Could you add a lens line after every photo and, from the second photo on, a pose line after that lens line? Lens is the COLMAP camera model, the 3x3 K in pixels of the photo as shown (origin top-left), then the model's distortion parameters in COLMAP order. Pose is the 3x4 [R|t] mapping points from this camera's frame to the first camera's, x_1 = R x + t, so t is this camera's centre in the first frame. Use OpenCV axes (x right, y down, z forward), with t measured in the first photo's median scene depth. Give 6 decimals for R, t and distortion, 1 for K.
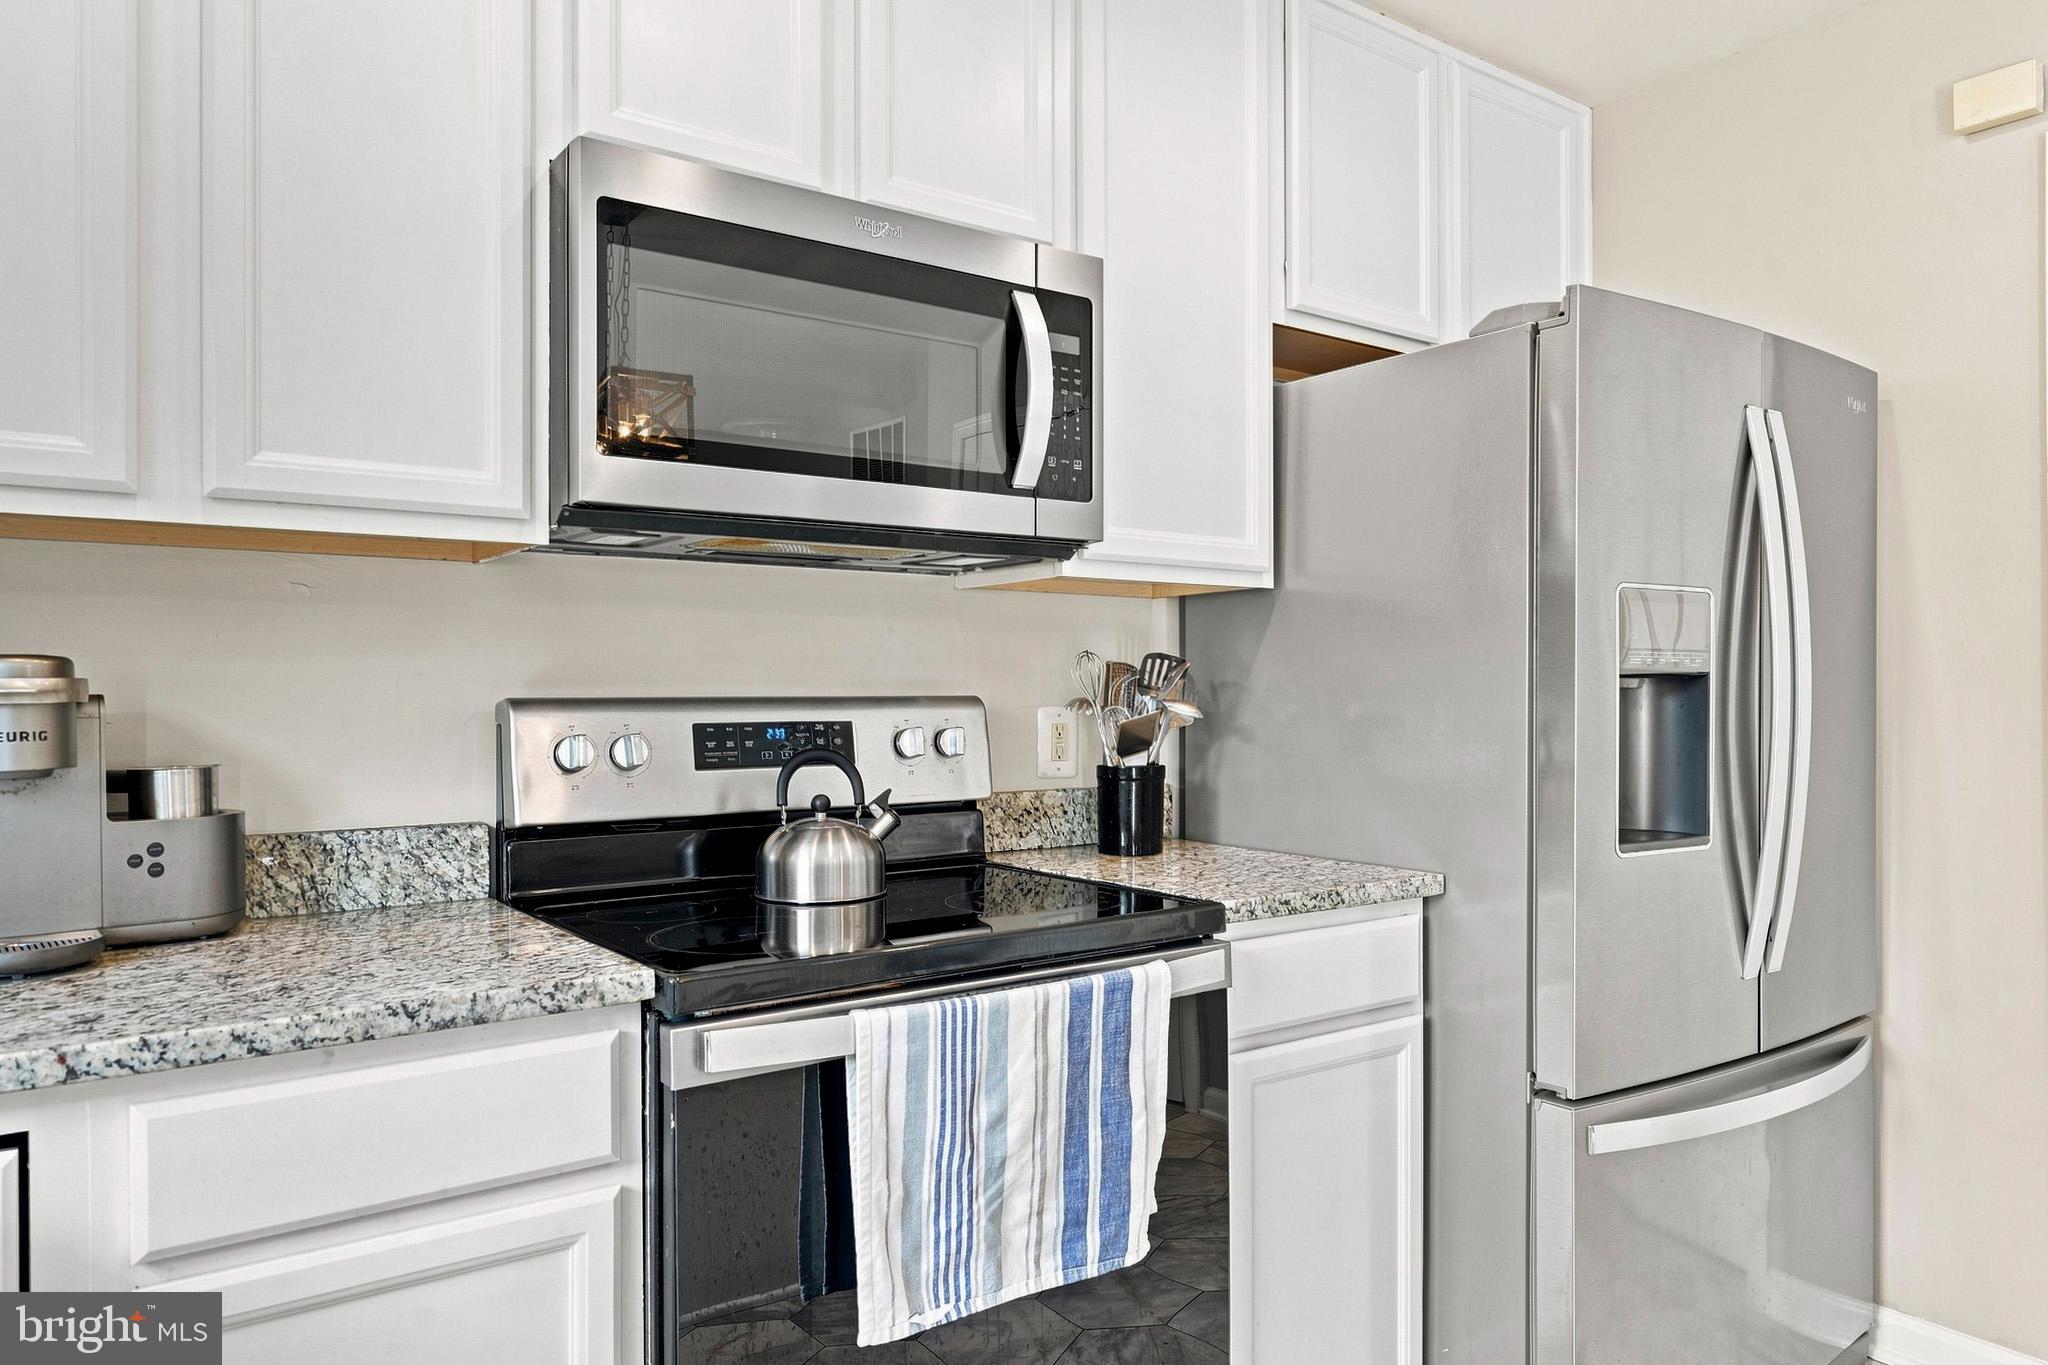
lens RADIAL K [[1341.8, 0, 1041.4], [0, 1341.8, 683.4], [0, 0, 1]] dist [0.010884, -0.012482]
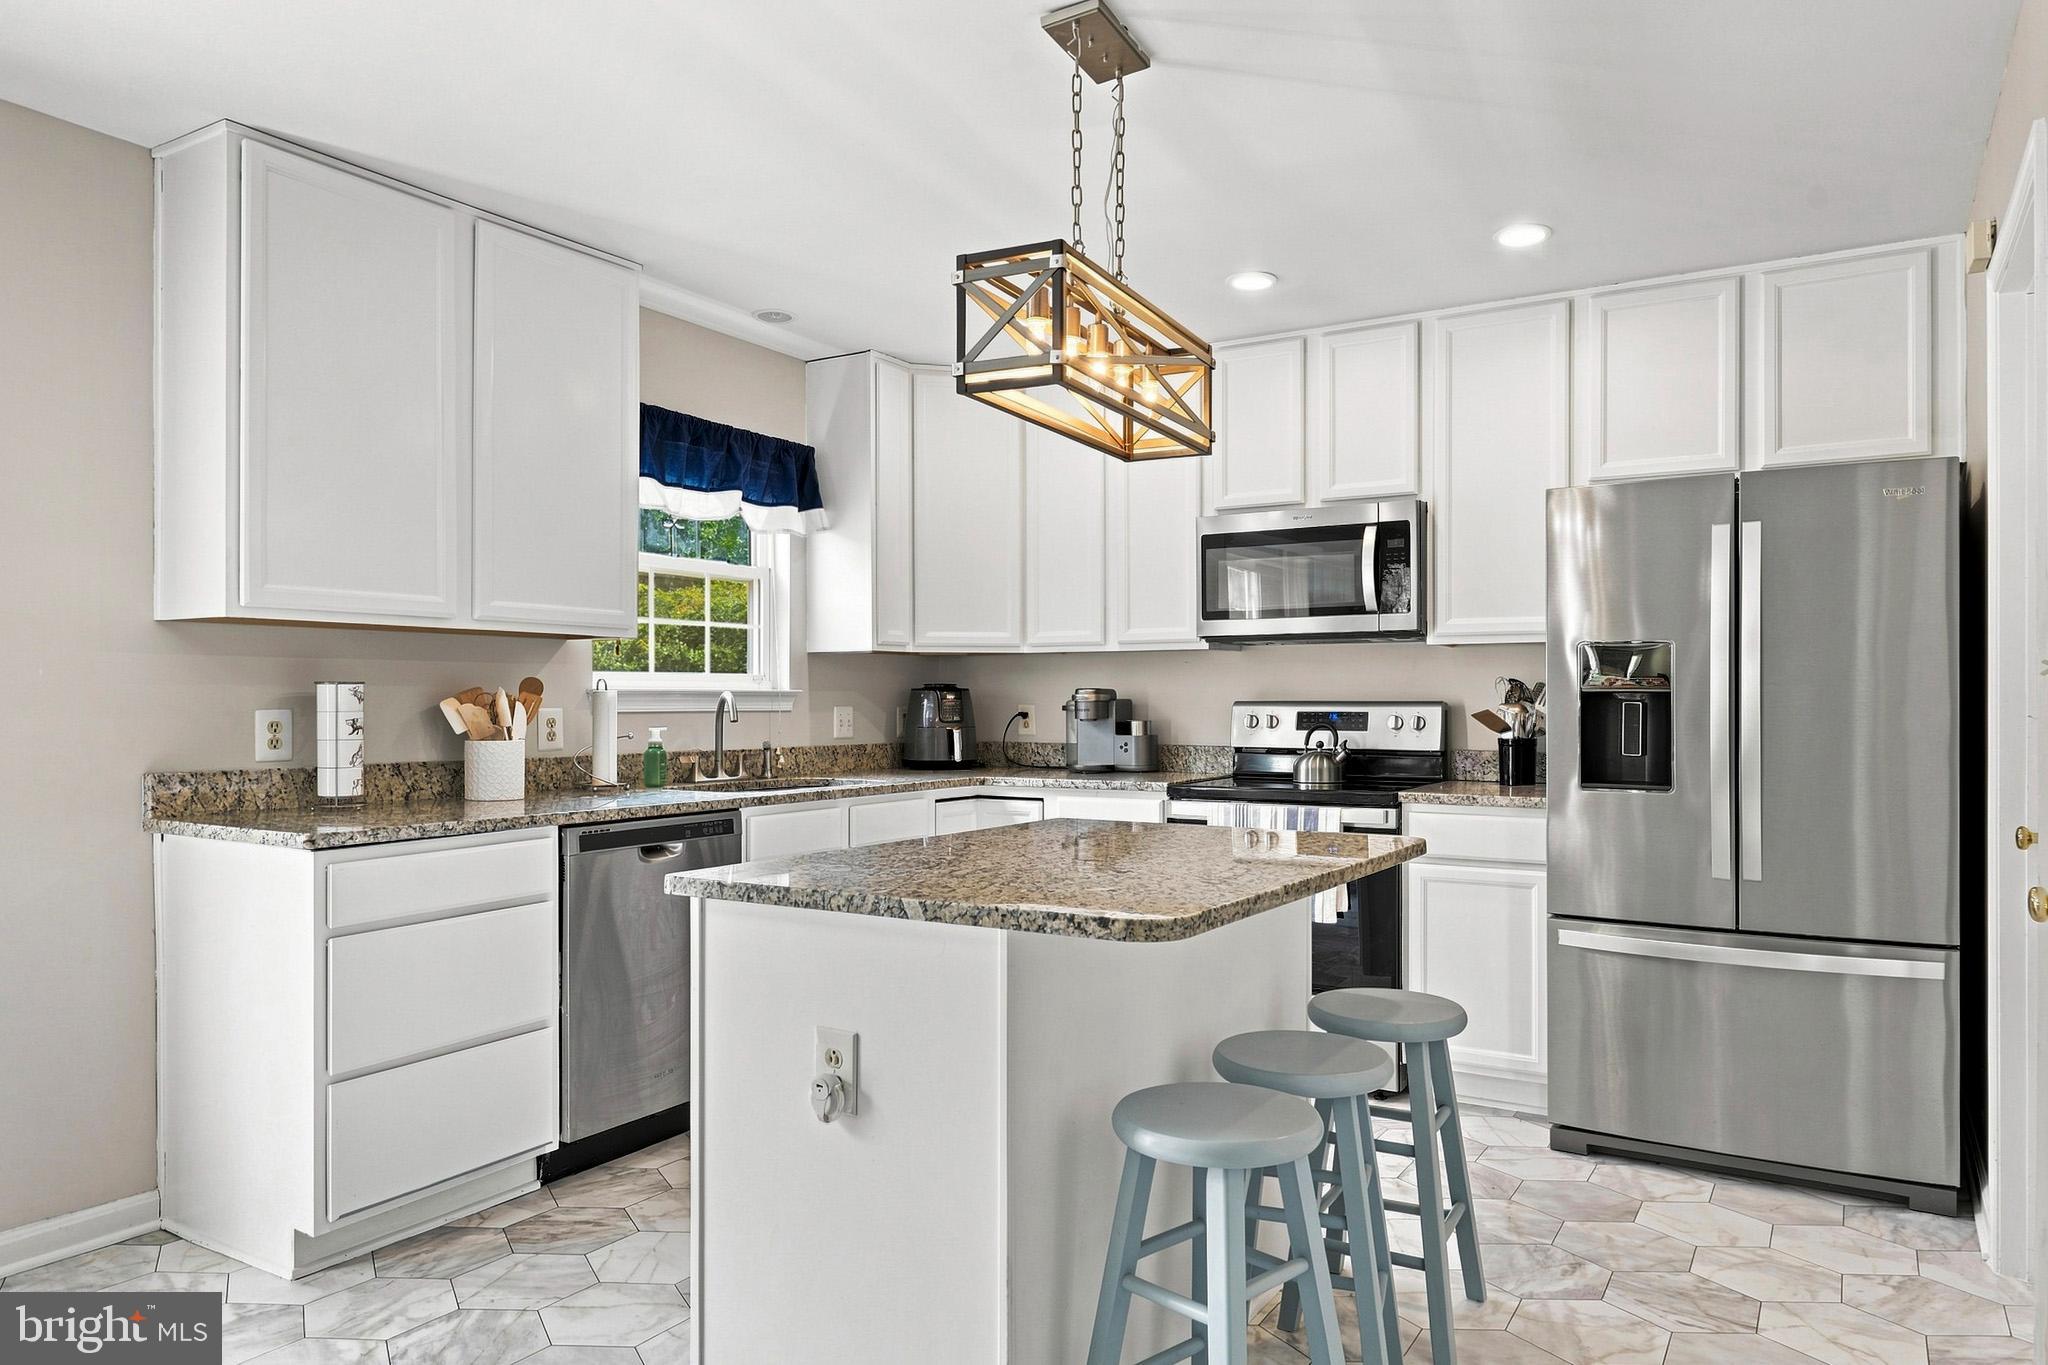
lens RADIAL K [[1341.8, 0, 1042.5], [0, 1341.8, 687.6], [0, 0, 1]] dist [0.010884, -0.012482]
pose [[0.382286, -0.003072, -0.924039, 2.008959], [0.005214, 0.999986, -0.001168, -0.015414], [0.924030, -0.004372, 0.382296, -0.422148]]
